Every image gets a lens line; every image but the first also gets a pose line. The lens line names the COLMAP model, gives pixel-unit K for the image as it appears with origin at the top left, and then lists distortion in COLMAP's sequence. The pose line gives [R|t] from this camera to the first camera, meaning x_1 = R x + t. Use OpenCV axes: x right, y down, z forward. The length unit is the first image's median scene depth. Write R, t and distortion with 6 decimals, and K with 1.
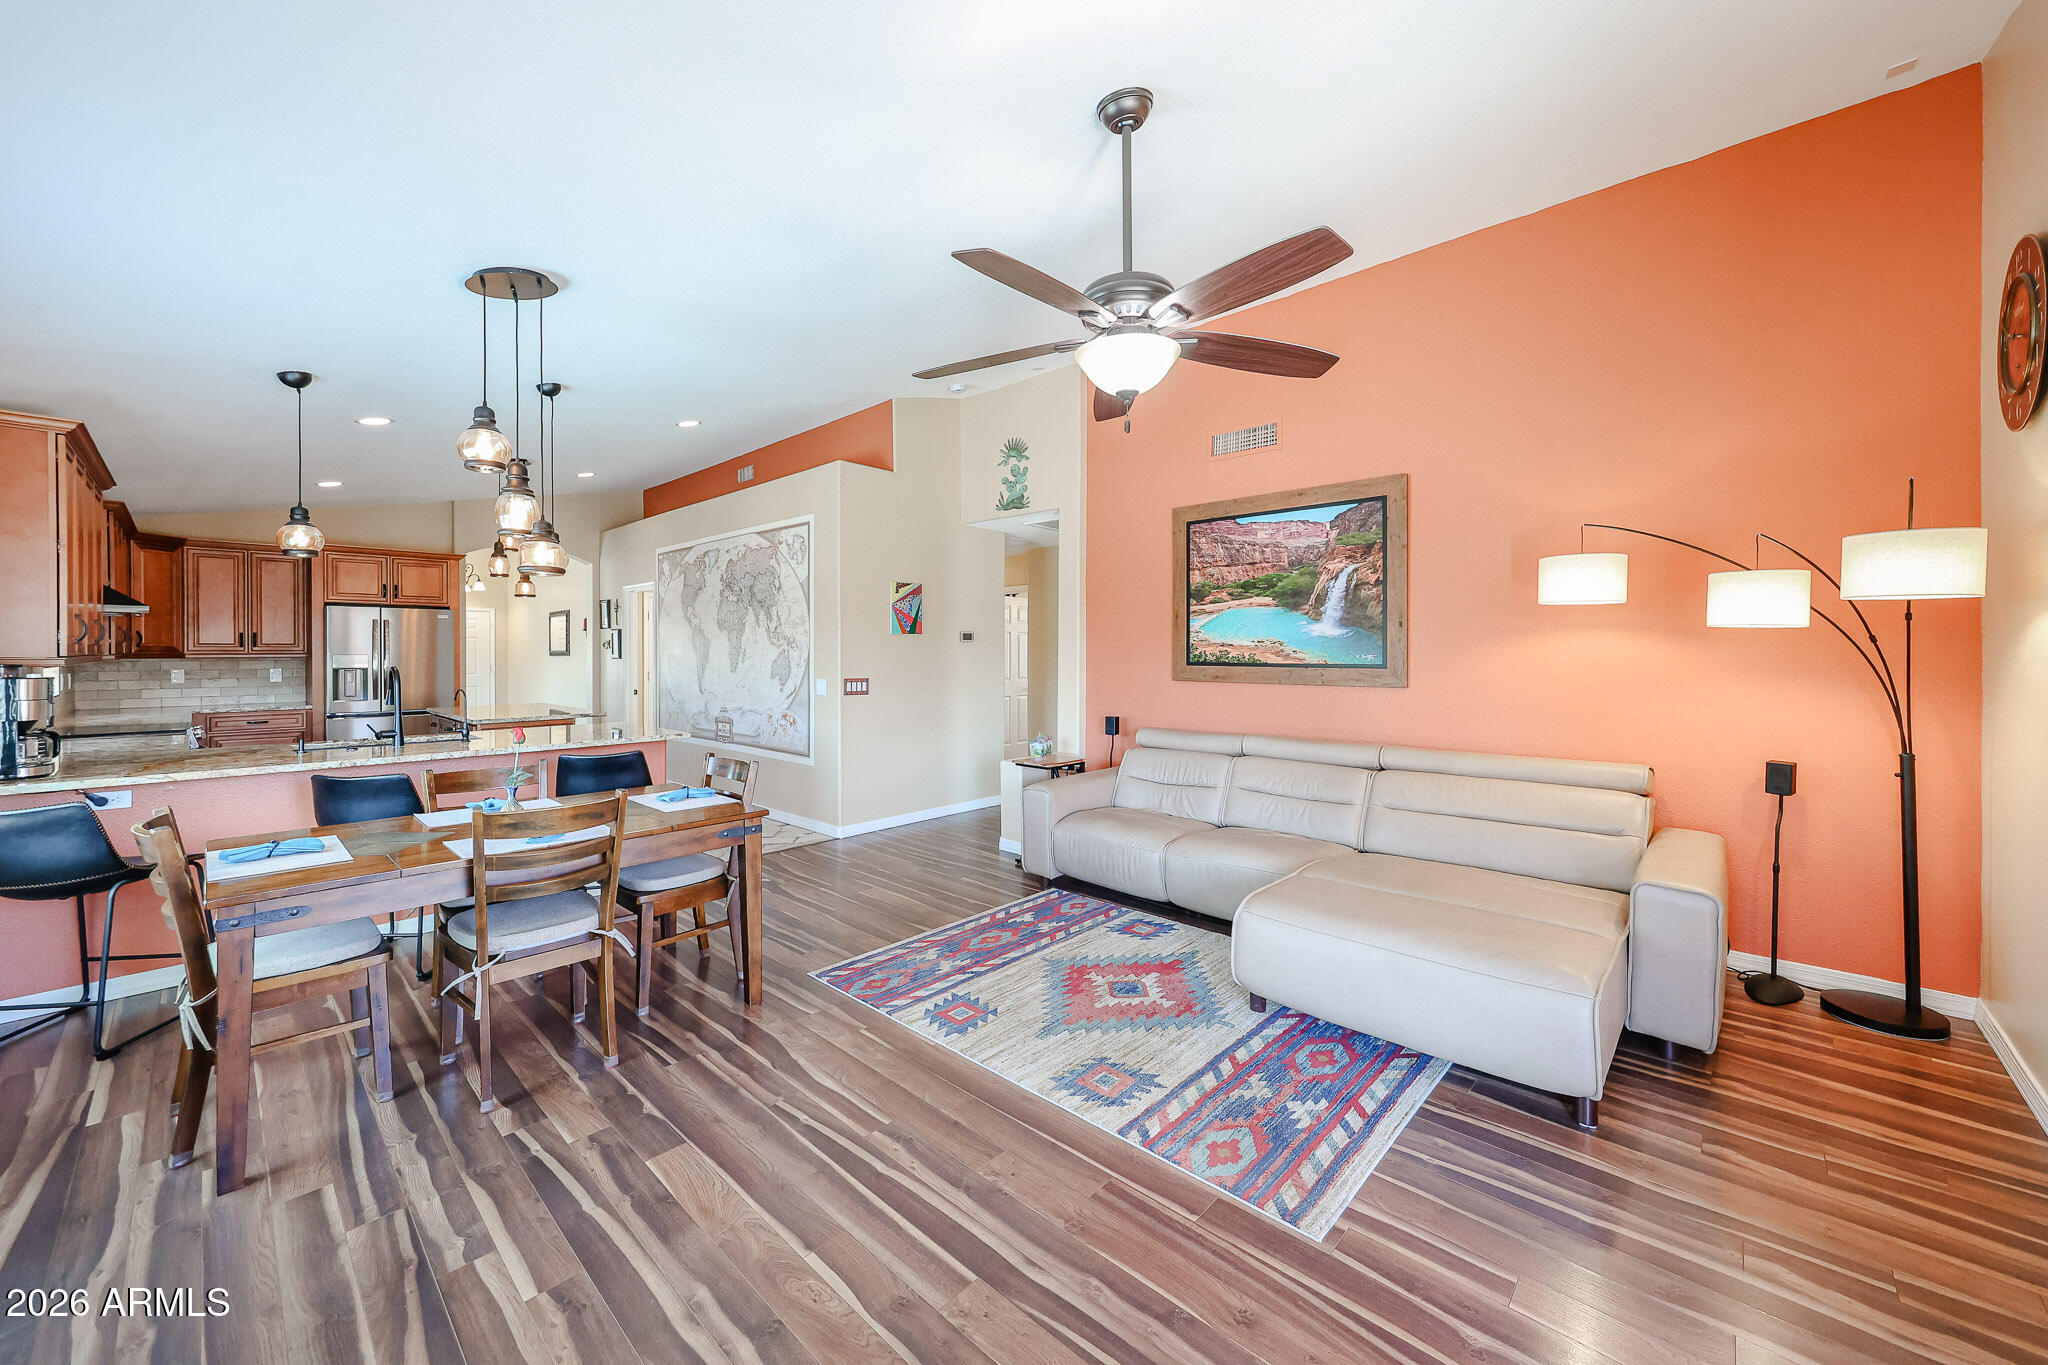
lens RADIAL K [[756.4, 0, 1019.8], [0, 756.4, 648.1], [0, 0, 1]] dist [0.002238, -0.000250]
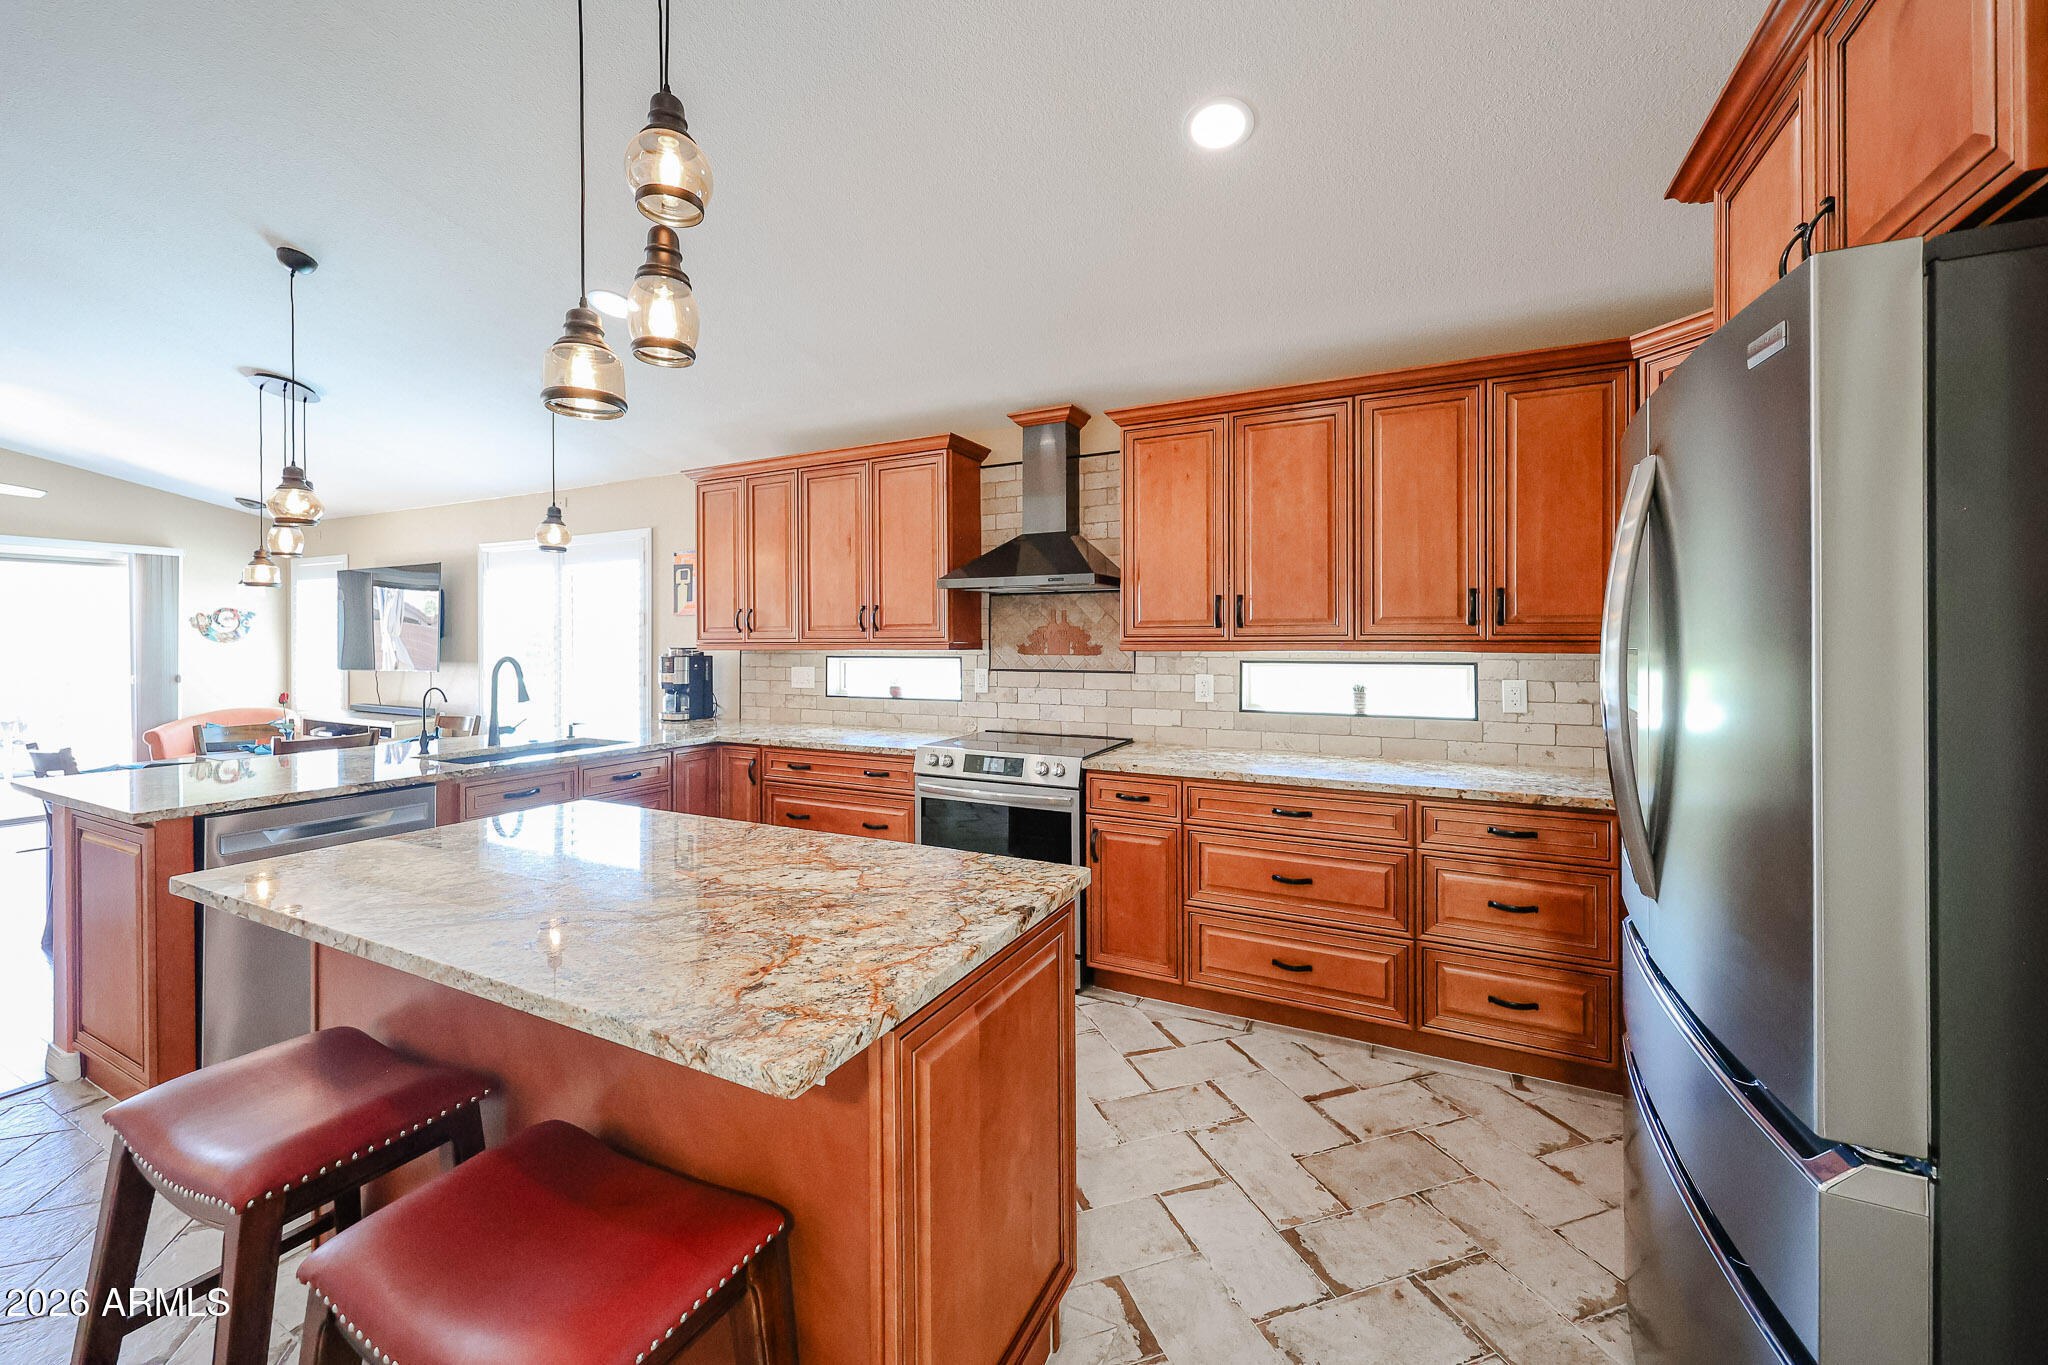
lens RADIAL K [[795.1, 0, 1000.9], [0, 795.1, 647.2], [0, 0, 1]] dist [0.000524, -0.000036]
pose [[-0.964715, 0.004713, -0.263255, -0.977632], [0.003273, 0.999977, 0.005912, 0.009700], [0.263277, 0.004842, -0.964708, 1.750528]]
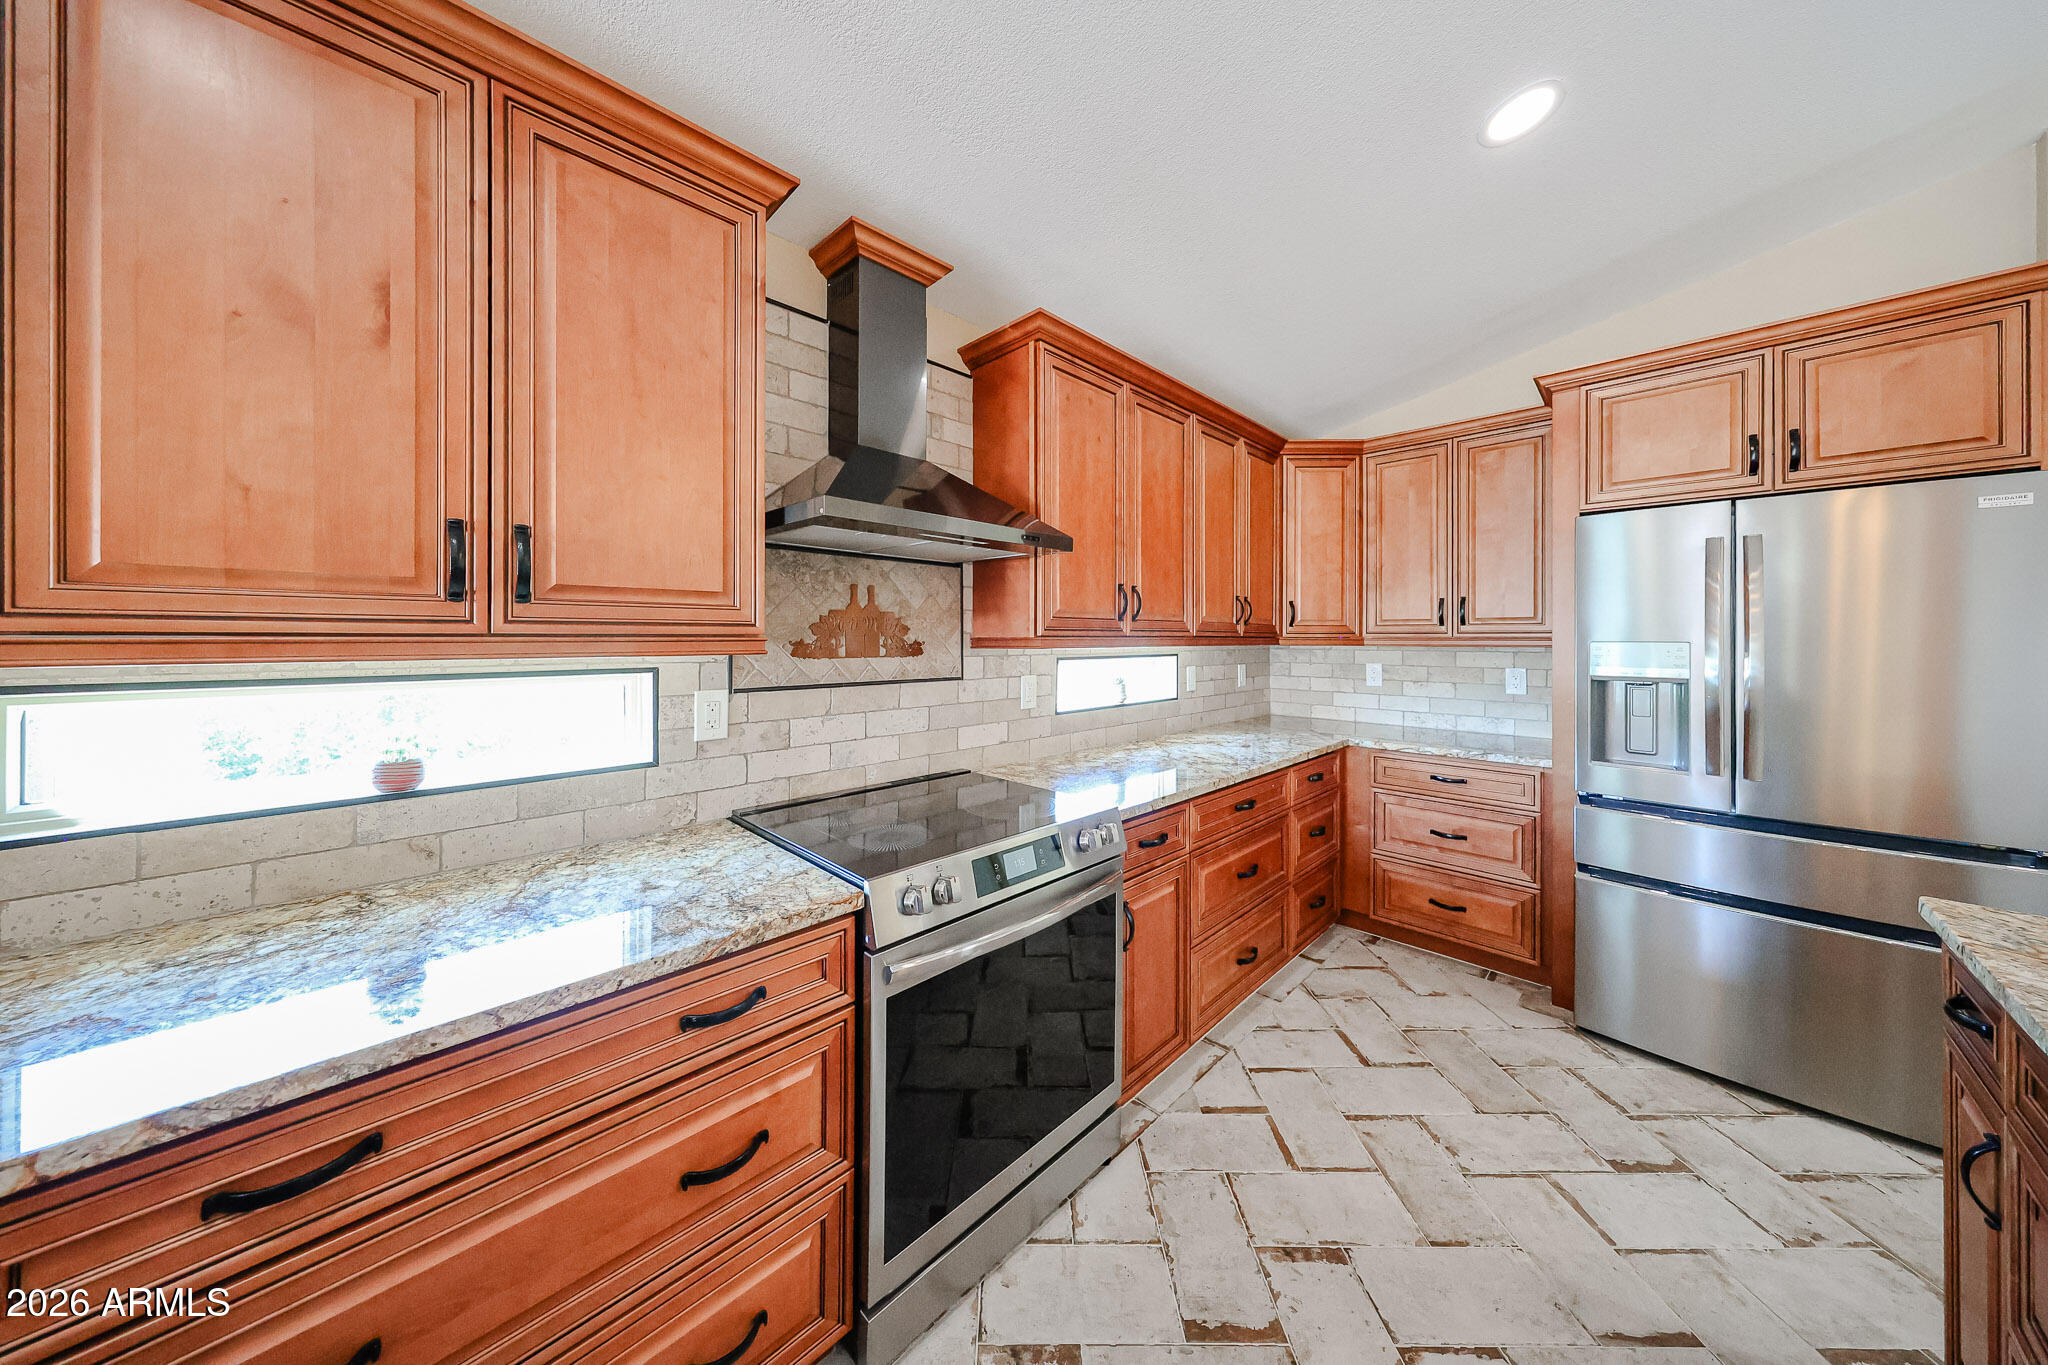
lens RADIAL K [[656.7, 0, 1023.1], [0, 656.7, 636.9], [0, 0, 1]] dist [0.006065, -0.000023]
pose [[-0.029992, 0.002018, -0.999548, -0.837061], [-0.000911, 0.999997, 0.002046, 0.008805], [0.999550, 0.000972, -0.029991, 1.071735]]
